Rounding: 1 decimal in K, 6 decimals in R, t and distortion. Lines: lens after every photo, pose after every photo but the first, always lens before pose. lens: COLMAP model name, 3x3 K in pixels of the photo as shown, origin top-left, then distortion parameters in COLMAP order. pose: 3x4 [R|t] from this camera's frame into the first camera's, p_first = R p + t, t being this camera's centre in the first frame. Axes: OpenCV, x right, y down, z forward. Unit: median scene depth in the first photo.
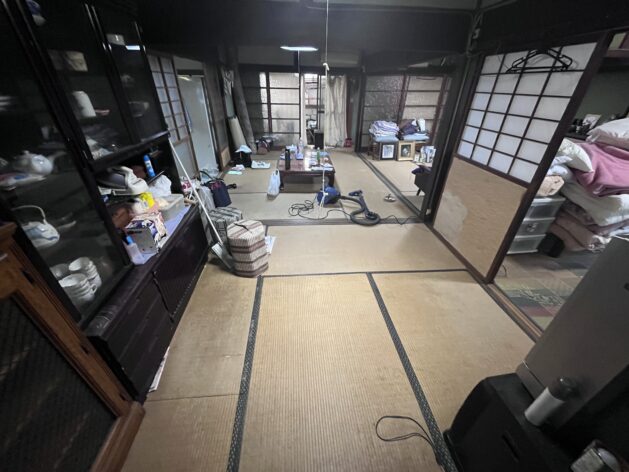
lens RADIAL K [[253.3, 0, 314.0], [0, 253.3, 236.6], [0, 0, 1]] dist [-0.003277, -0.000185]
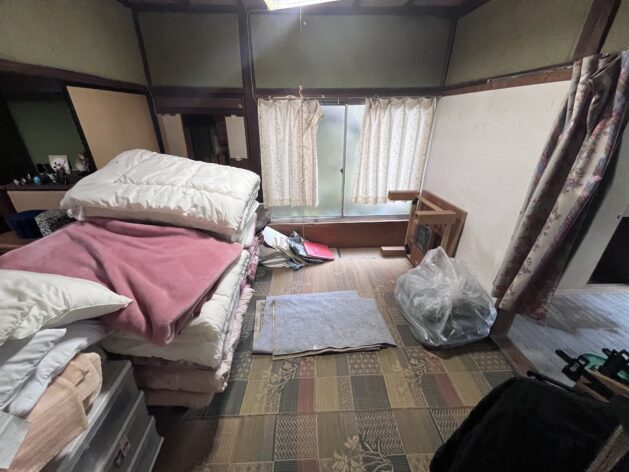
lens RADIAL K [[253.3, 0, 312.1], [0, 253.3, 235.9], [0, 0, 1]] dist [-0.003277, -0.000185]
pose [[0.048102, -0.429103, 0.901974, 0.660665], [0.509837, 0.787072, 0.347251, -0.304486], [-0.858925, 0.443156, 0.256633, 0.470172]]
